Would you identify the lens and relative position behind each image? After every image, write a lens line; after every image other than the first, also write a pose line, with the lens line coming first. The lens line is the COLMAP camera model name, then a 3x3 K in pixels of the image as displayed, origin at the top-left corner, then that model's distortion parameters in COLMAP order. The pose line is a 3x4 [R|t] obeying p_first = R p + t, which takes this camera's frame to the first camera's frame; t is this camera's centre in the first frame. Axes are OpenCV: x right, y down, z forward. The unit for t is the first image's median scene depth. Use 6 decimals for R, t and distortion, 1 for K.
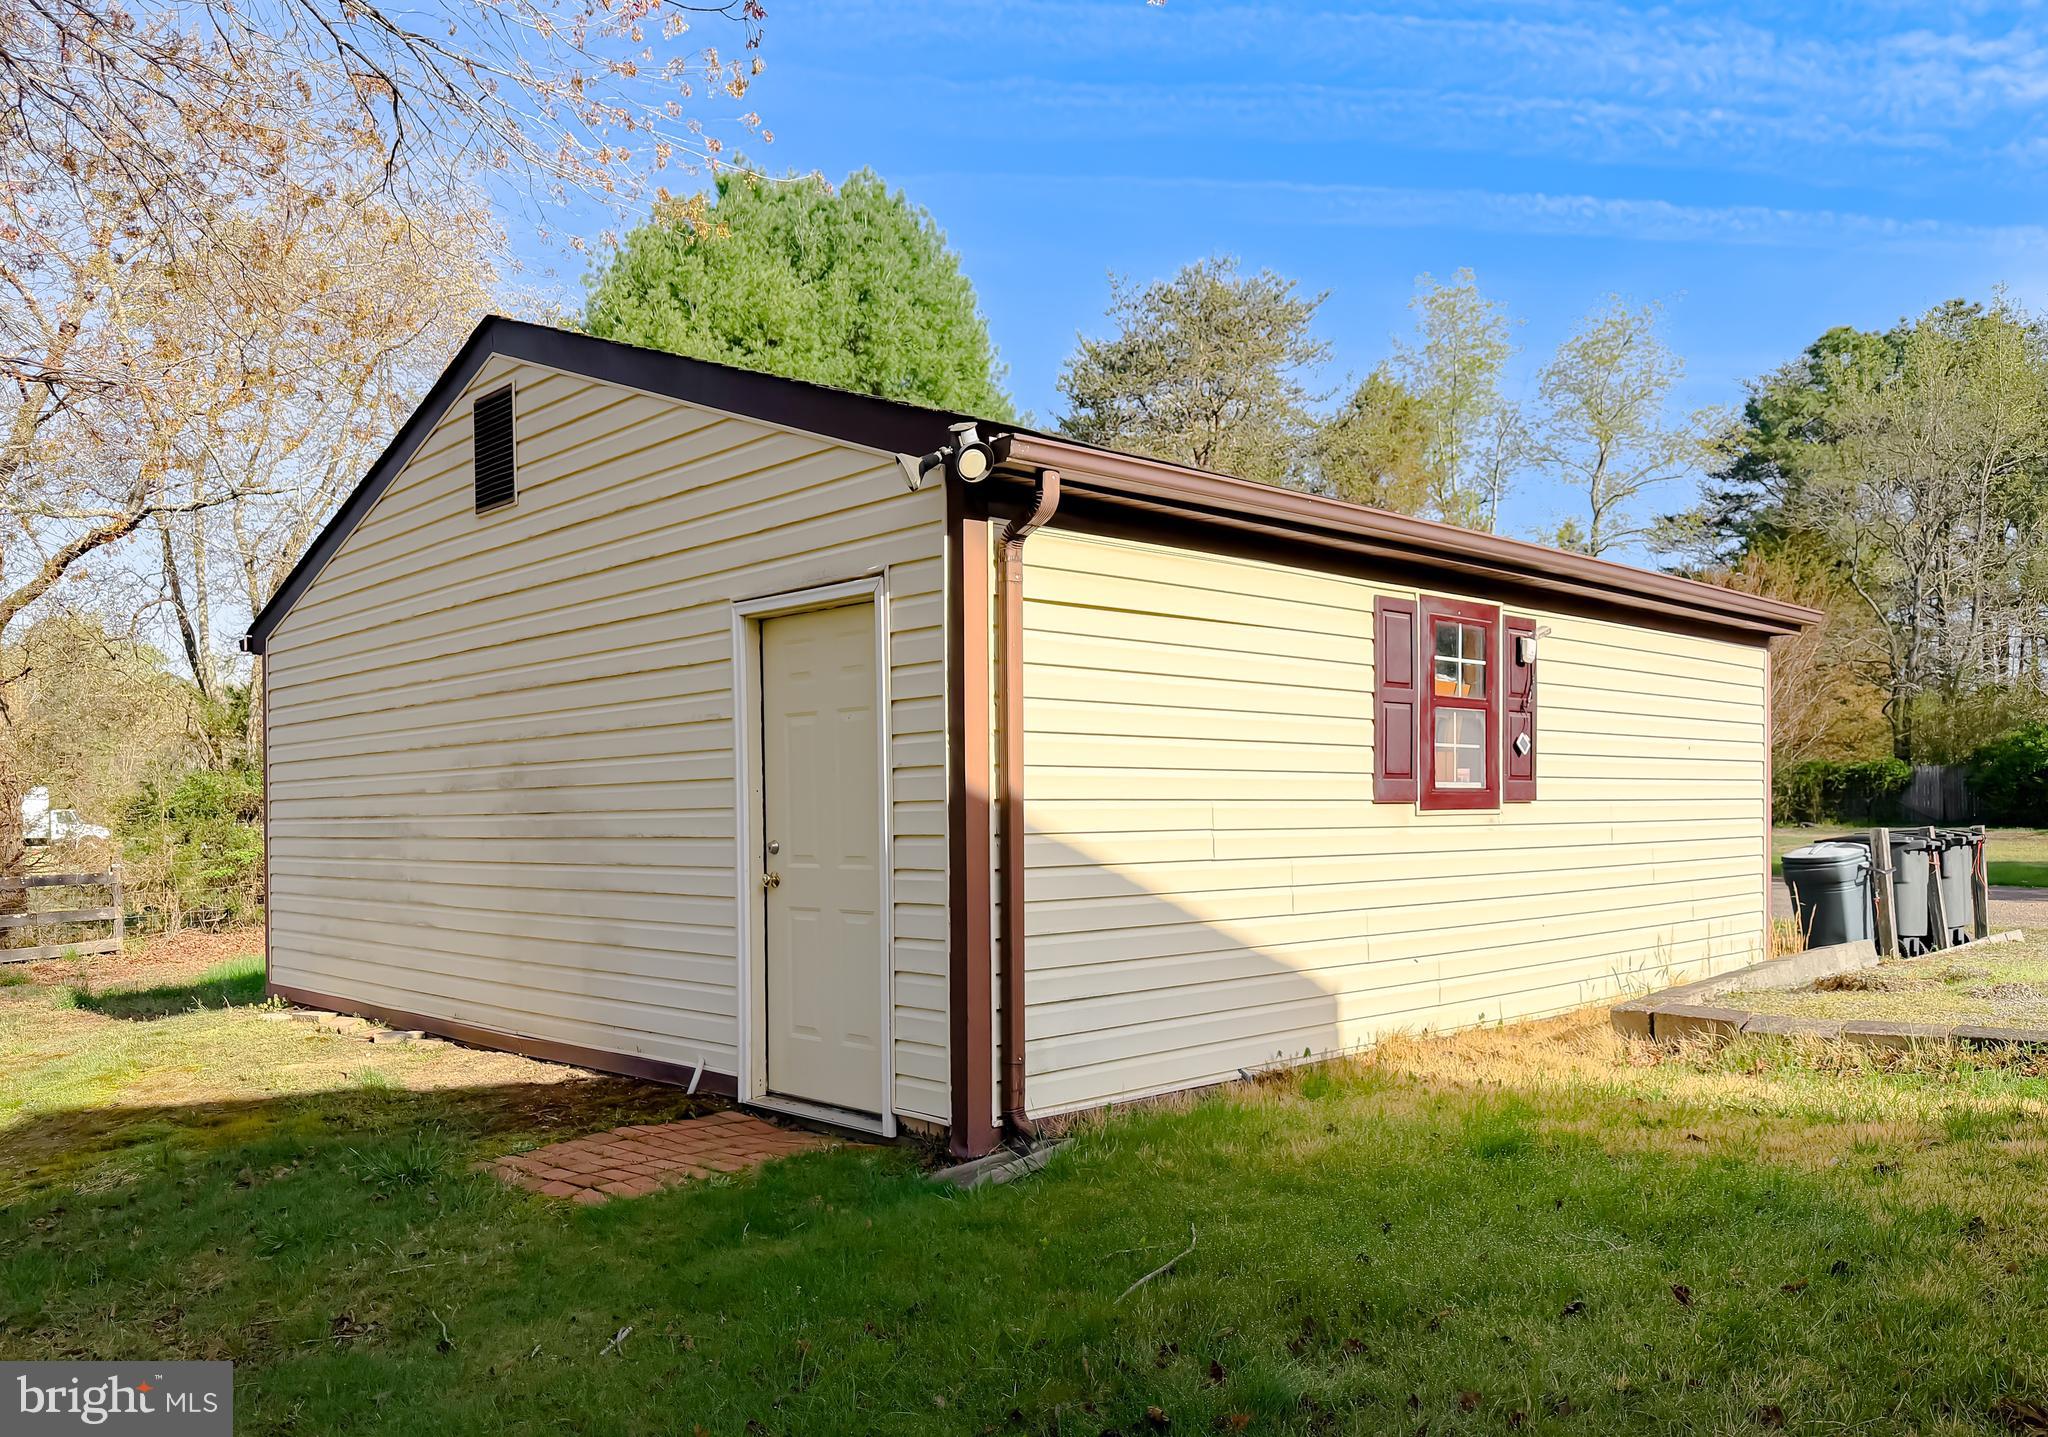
lens RADIAL K [[1543.9, 0, 1024.2], [0, 1543.9, 725.2], [0, 0, 1]] dist [0.008912, 0.001133]
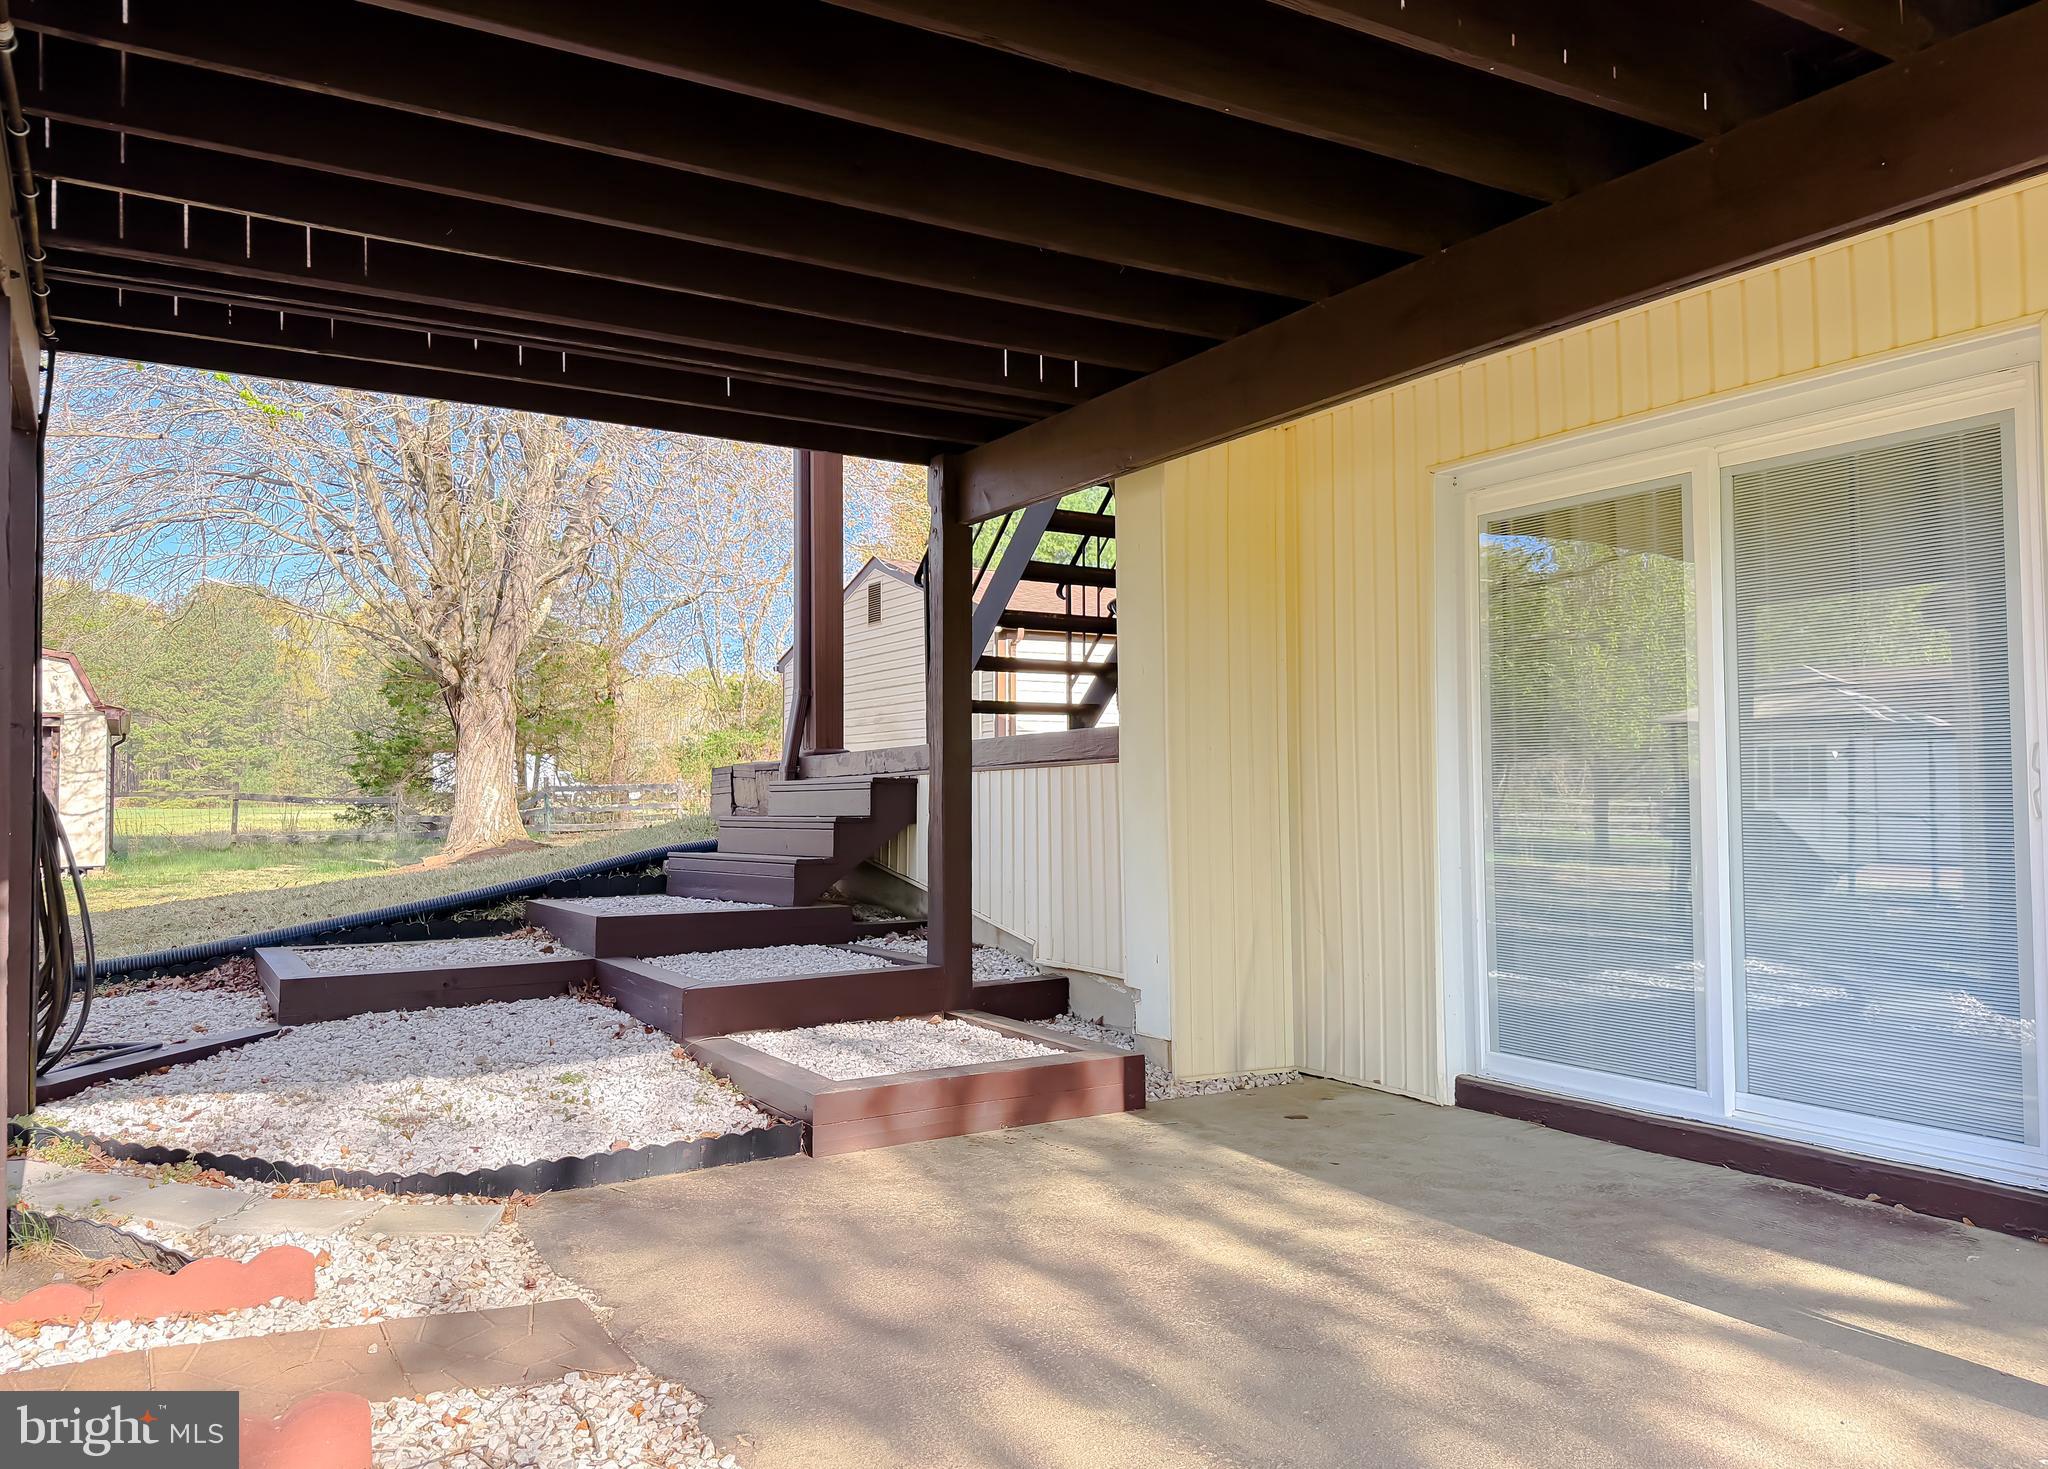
lens RADIAL K [[1531.7, 0, 1024.4], [0, 1531.7, 732.8], [0, 0, 1]] dist [-0.008183, -0.000720]
pose [[0.974060, 0.015601, -0.225752, 0.548121], [-0.013394, 0.999846, 0.011304, 0.021284], [0.225894, -0.007987, 0.974119, -1.632366]]
